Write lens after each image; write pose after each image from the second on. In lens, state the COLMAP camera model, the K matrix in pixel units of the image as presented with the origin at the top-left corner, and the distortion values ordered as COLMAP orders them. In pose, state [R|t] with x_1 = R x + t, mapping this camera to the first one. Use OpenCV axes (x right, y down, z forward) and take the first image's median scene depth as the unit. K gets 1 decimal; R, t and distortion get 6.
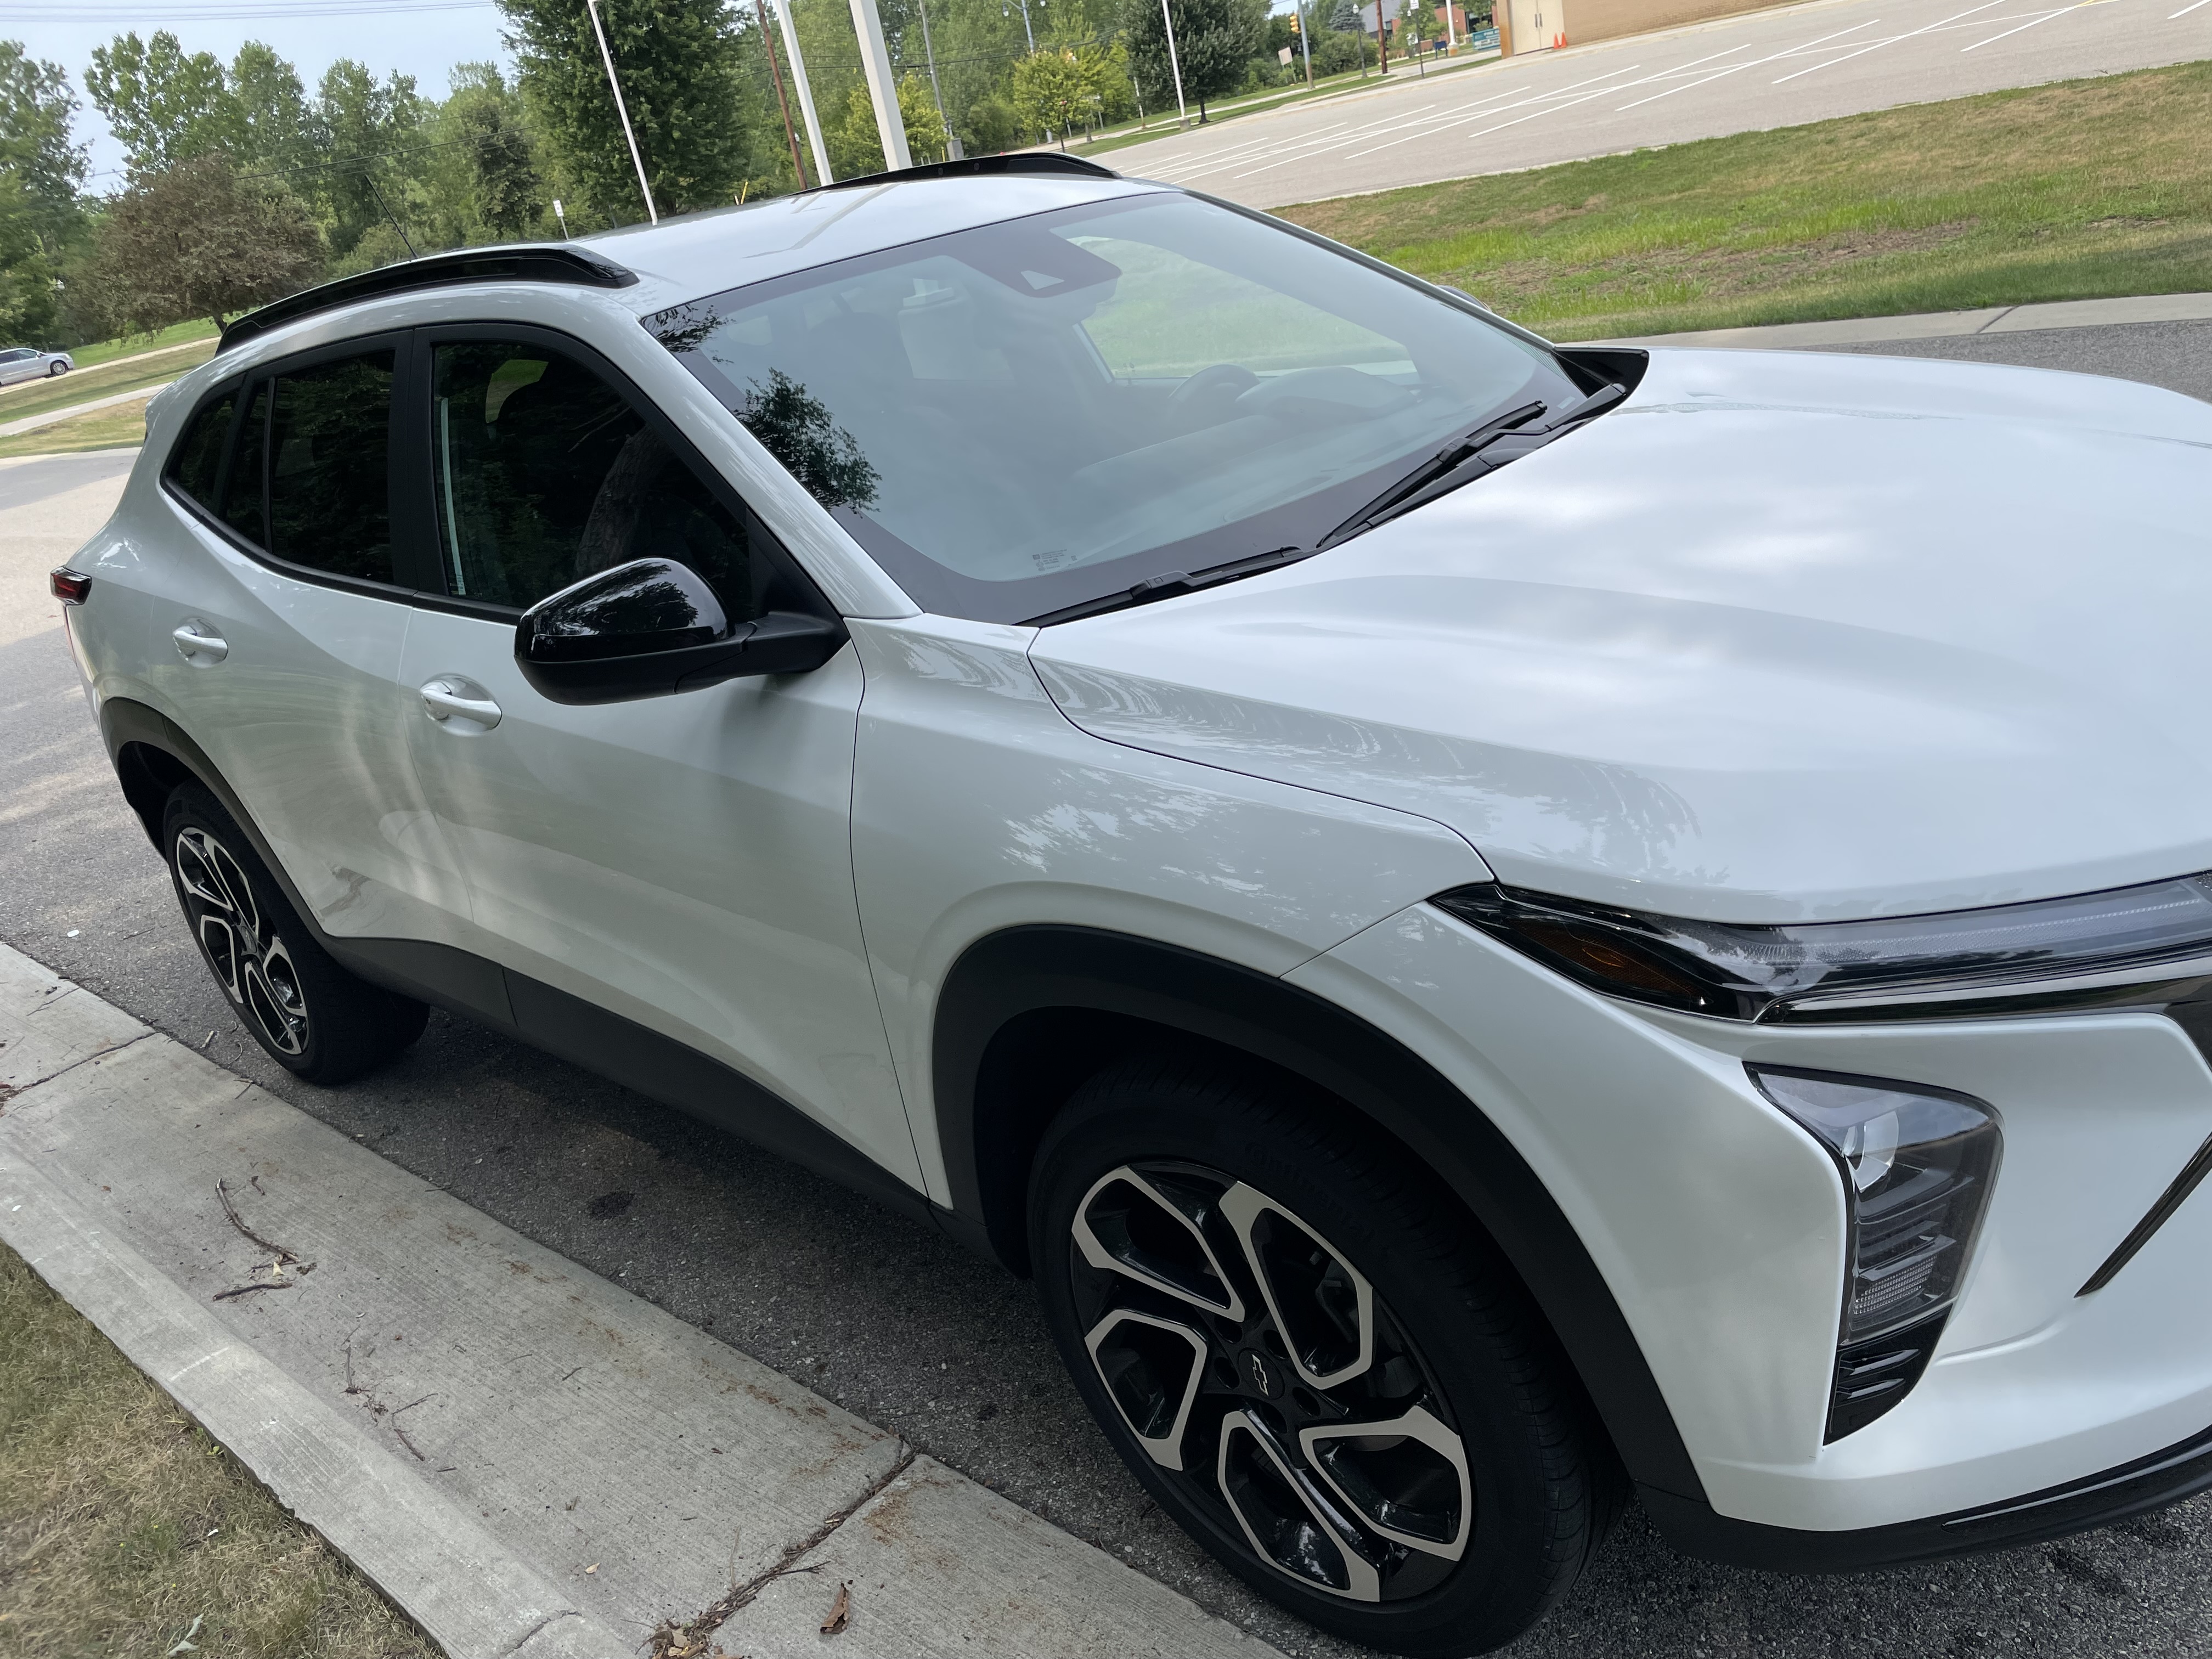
lens RADIAL K [[1698.5, 0, 1108.3], [0, 1698.5, 832.3], [0, 0, 1]] dist [0.026185, -0.002752]
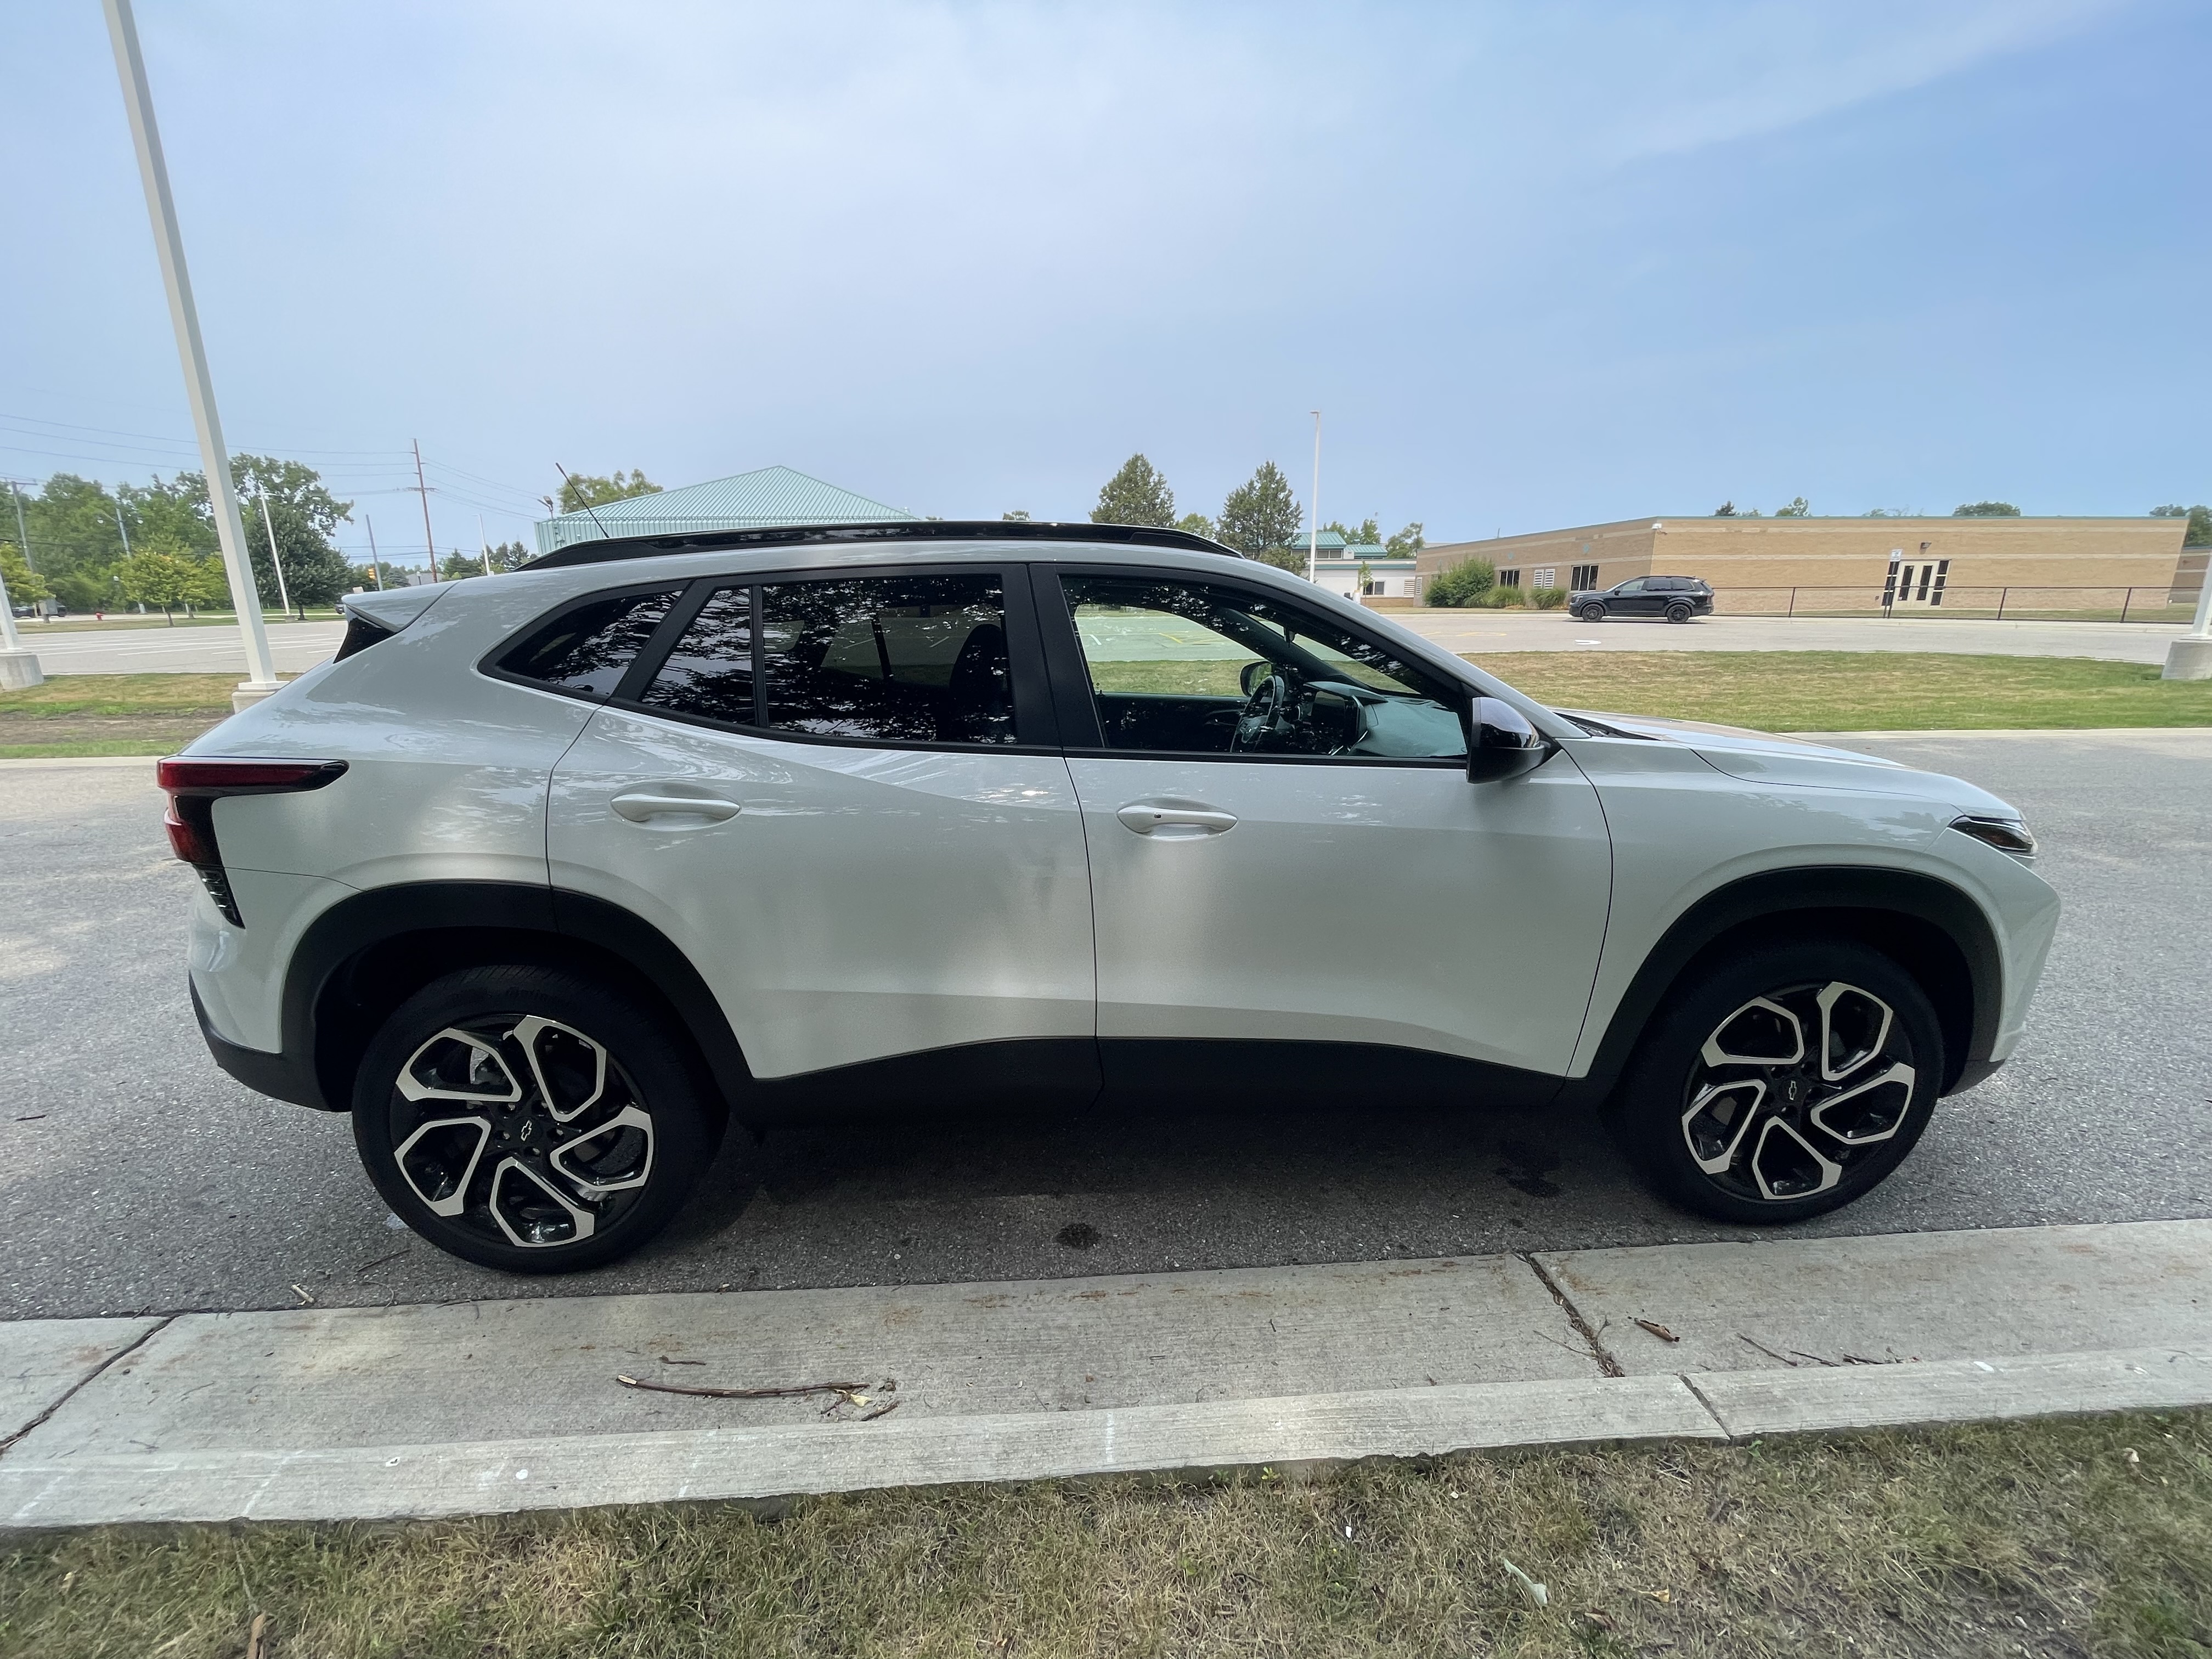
lens RADIAL K [[894.8, 0, 1110.4], [0, 894.8, 819.3], [0, 0, 1]] dist [-0.006691, 0.000080]
pose [[0.692688, 0.022807, 0.720876, -0.885718], [0.149839, 0.973141, -0.174768, 0.039333], [-0.705501, 0.229075, 0.670666, 0.529895]]
